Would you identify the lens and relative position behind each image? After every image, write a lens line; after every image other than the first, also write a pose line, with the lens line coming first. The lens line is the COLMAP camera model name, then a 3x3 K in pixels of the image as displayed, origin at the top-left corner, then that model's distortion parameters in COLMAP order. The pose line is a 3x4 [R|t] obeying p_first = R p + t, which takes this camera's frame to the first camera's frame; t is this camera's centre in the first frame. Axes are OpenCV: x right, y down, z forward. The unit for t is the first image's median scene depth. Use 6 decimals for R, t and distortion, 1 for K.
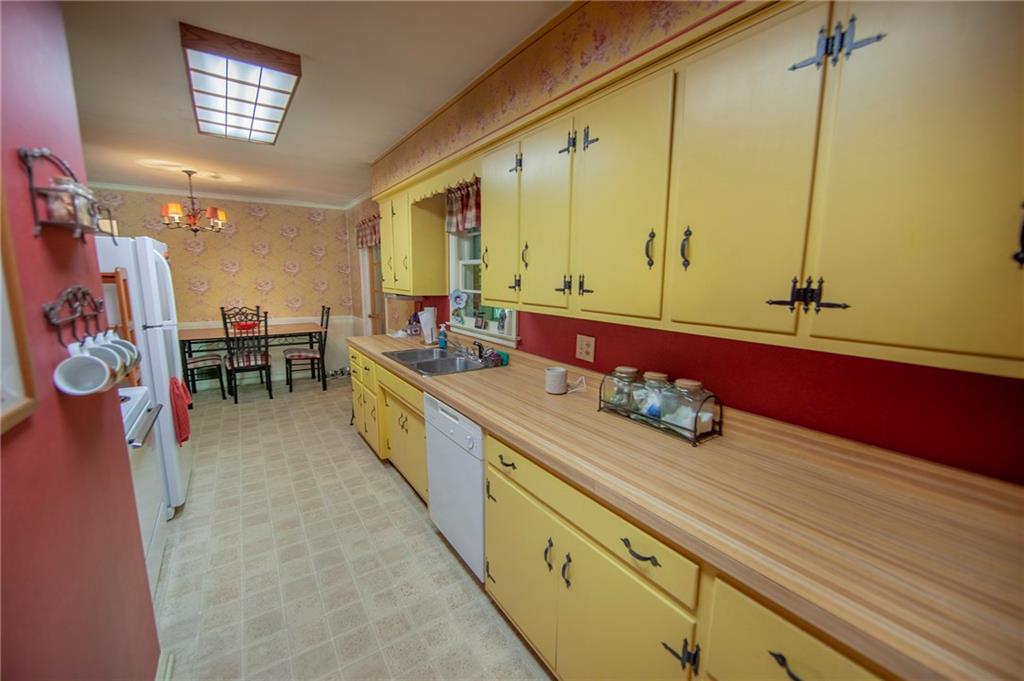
lens RADIAL K [[409.3, 0, 512.0], [0, 409.3, 340.5], [0, 0, 1]] dist [0.000556, 0.000066]
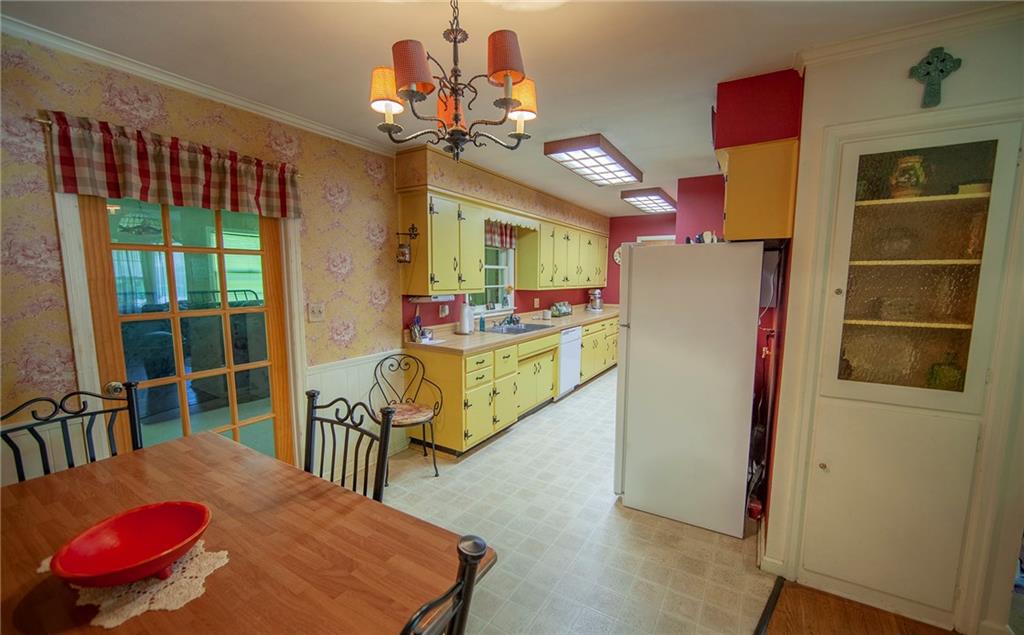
lens RADIAL K [[407.6, 0, 512.0], [0, 407.6, 317.5], [0, 0, 1]] dist [-0.000031, -0.000014]
pose [[-0.413762, -0.096844, 0.905220, -1.566152], [0.138323, 0.976094, 0.167651, -0.256415], [-0.899816, 0.194581, -0.390474, 1.595536]]
